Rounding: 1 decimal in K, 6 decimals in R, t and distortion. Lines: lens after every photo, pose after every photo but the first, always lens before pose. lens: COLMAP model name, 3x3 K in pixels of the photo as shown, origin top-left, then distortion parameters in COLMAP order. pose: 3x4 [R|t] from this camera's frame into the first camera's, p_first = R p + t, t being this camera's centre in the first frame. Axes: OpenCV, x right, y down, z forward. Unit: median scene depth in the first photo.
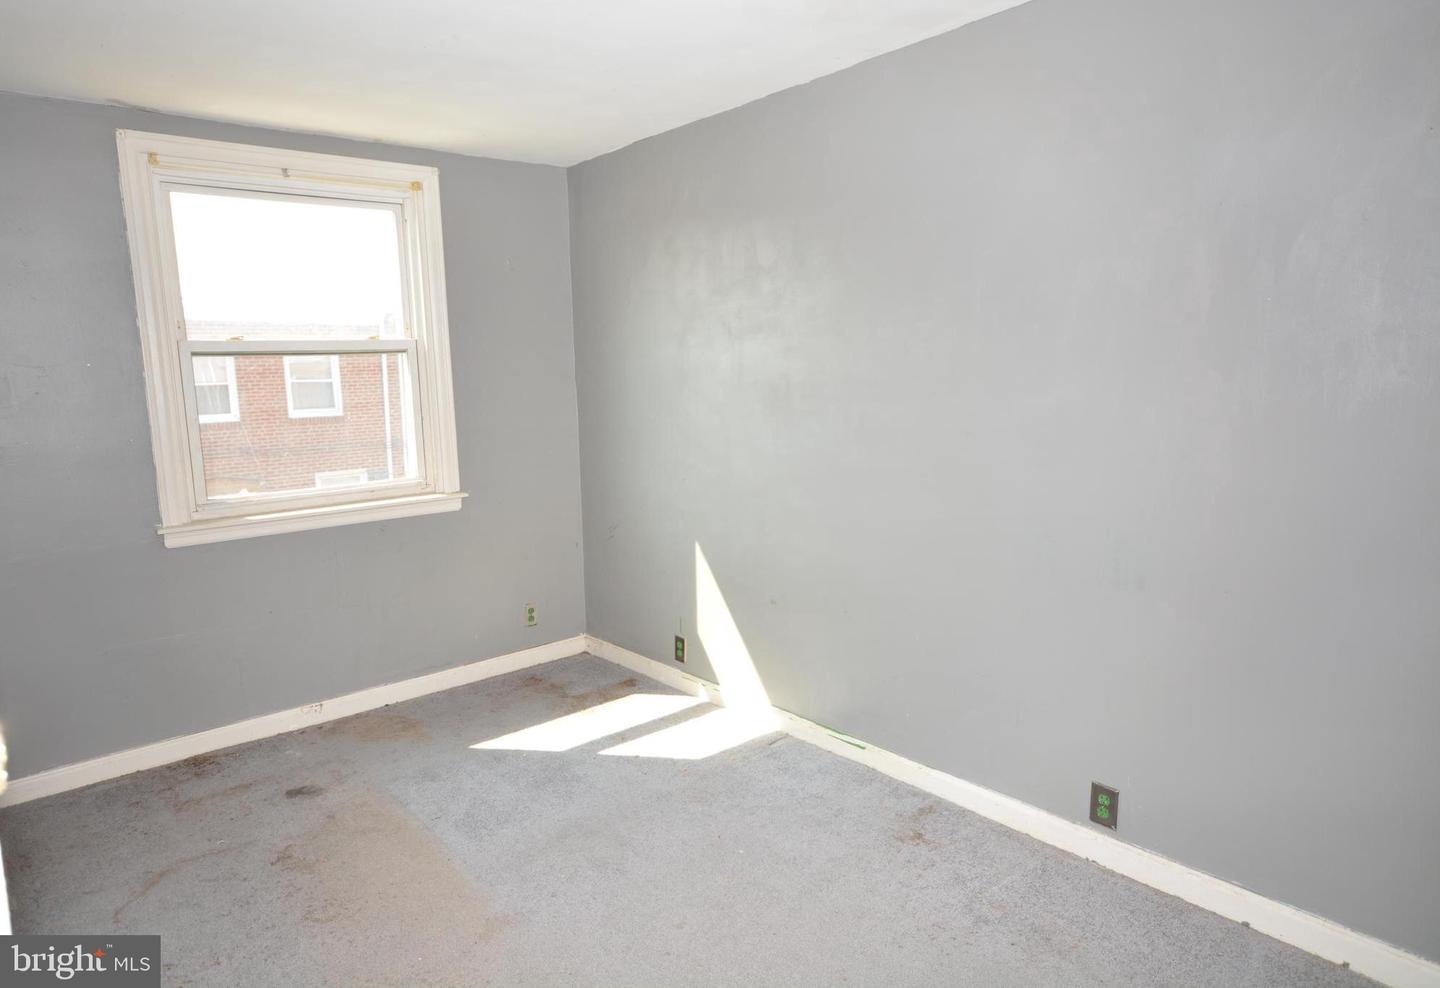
lens RADIAL K [[978.8, 0, 720.4], [0, 978.8, 490.7], [0, 0, 1]] dist [0.027071, 0.005615]
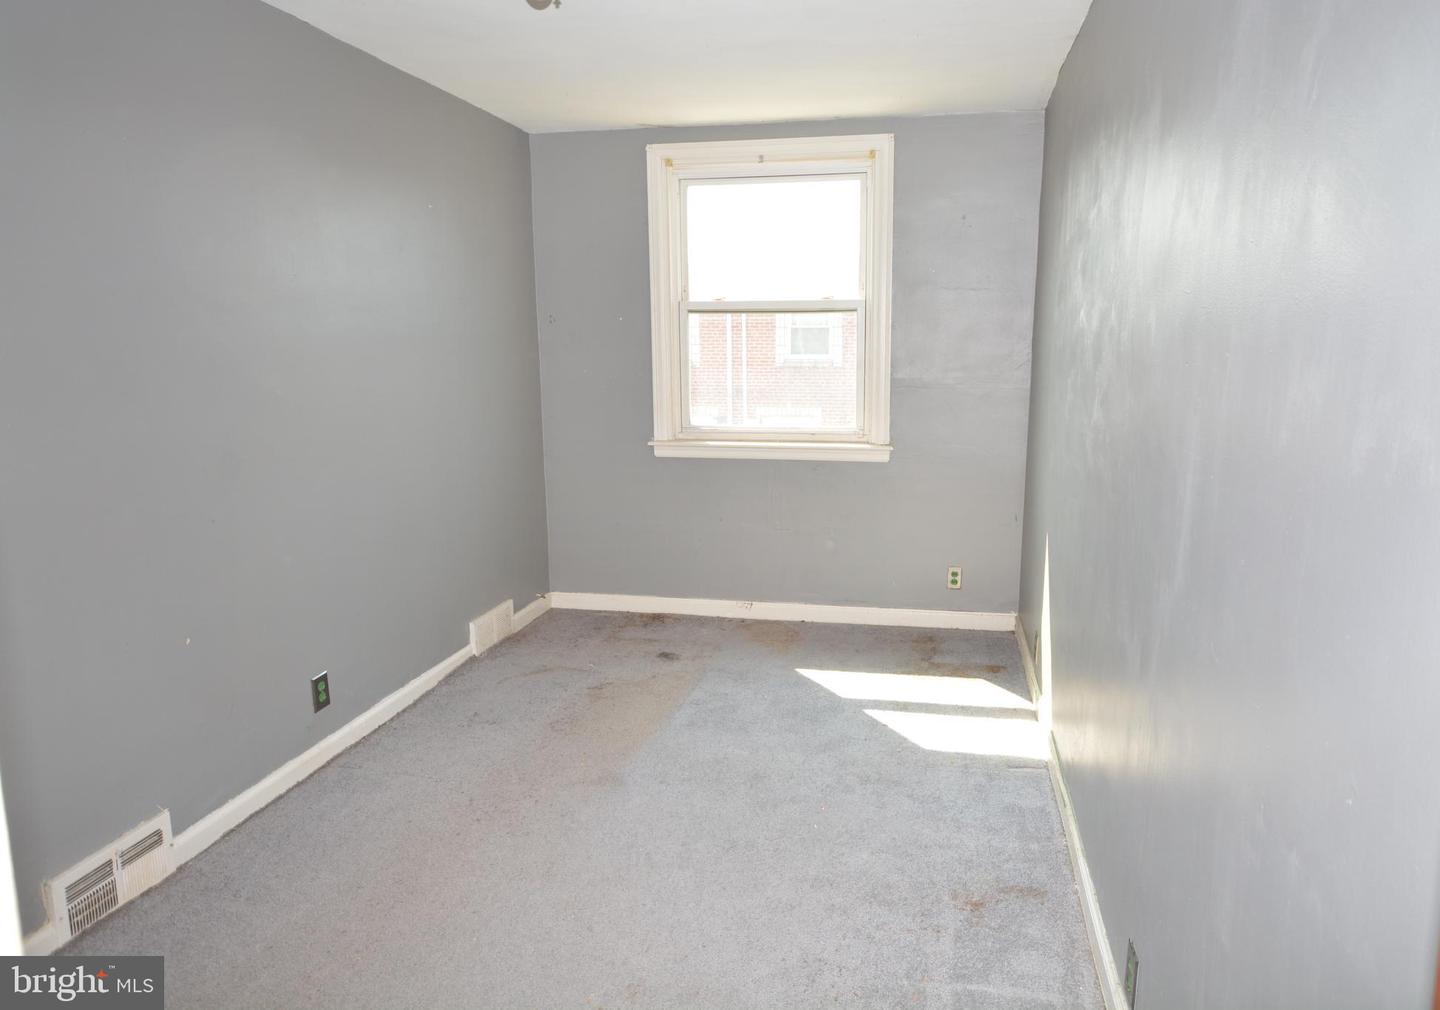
lens RADIAL K [[987.3, 0, 721.9], [0, 987.3, 507.2], [0, 0, 1]] dist [0.007422, 0.001227]
pose [[0.589765, 0.167926, -0.789923, 0.521981], [-0.120215, 0.985499, 0.119749, -0.041991], [0.798577, 0.024337, 0.601400, 0.240657]]
